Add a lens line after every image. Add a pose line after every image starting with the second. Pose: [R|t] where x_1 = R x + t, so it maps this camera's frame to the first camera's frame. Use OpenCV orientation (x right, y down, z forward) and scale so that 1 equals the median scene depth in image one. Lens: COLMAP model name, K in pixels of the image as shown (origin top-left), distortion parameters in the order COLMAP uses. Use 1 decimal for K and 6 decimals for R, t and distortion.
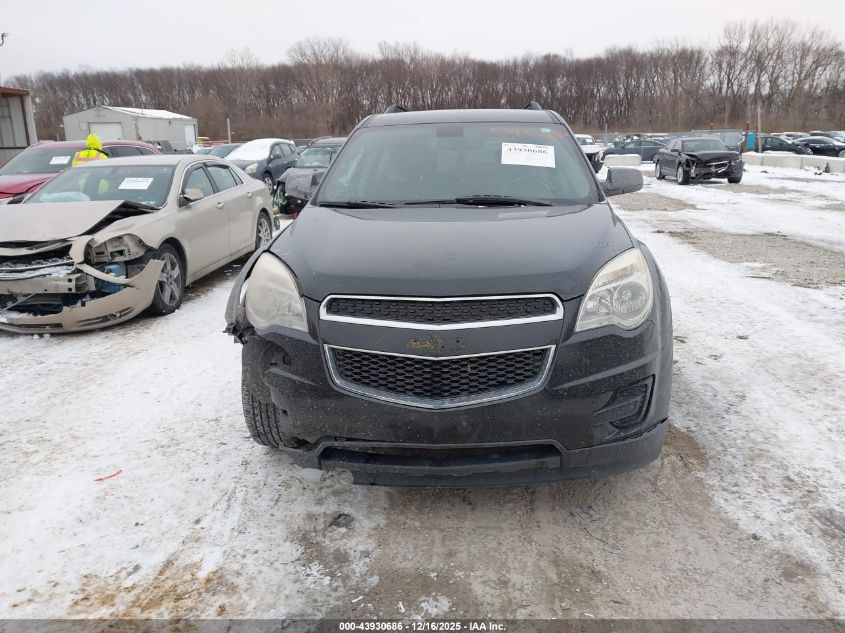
lens RADIAL K [[665.5, 0, 423.0], [0, 665.5, 310.5], [0, 0, 1]] dist [0.025979, -0.027069]
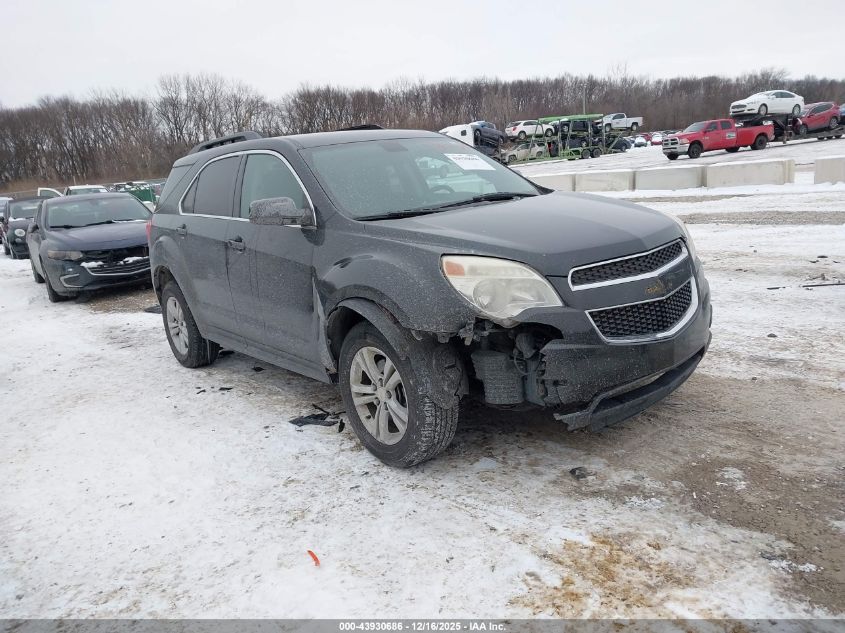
lens RADIAL K [[665.5, 0, 425.7], [0, 665.5, 311.2], [0, 0, 1]] dist [0.025979, -0.027069]
pose [[0.721952, -0.203143, 0.661452, -0.752195], [0.247066, 0.968599, 0.027809, -0.032401], [-0.646331, 0.143345, 0.749472, 0.220703]]
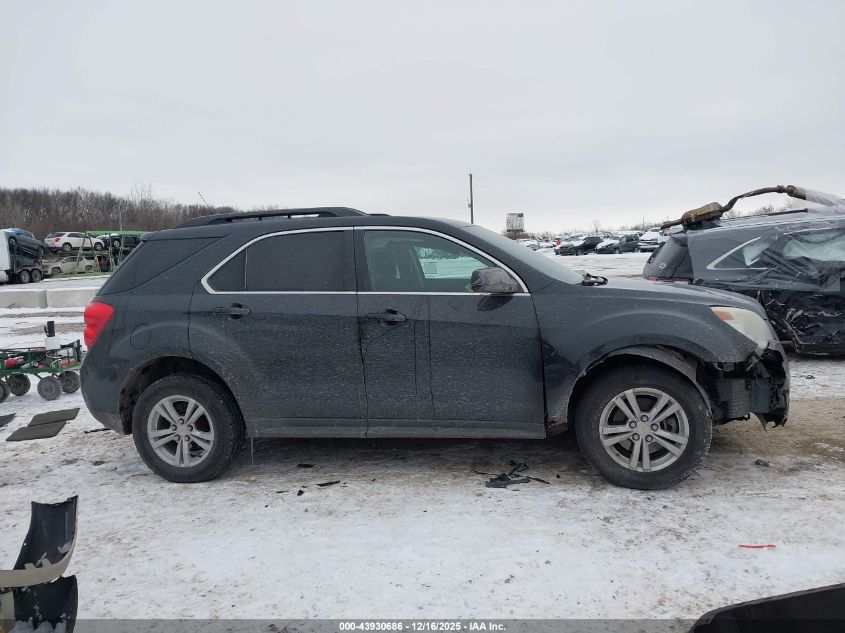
lens RADIAL K [[665.5, 0, 423.4], [0, 665.5, 324.3], [0, 0, 1]] dist [0.025979, -0.027069]
pose [[0.111882, -0.100638, 0.988612, -1.302212], [0.281674, 0.957267, 0.065570, -0.241973], [-0.952965, 0.271131, 0.135448, 1.101620]]
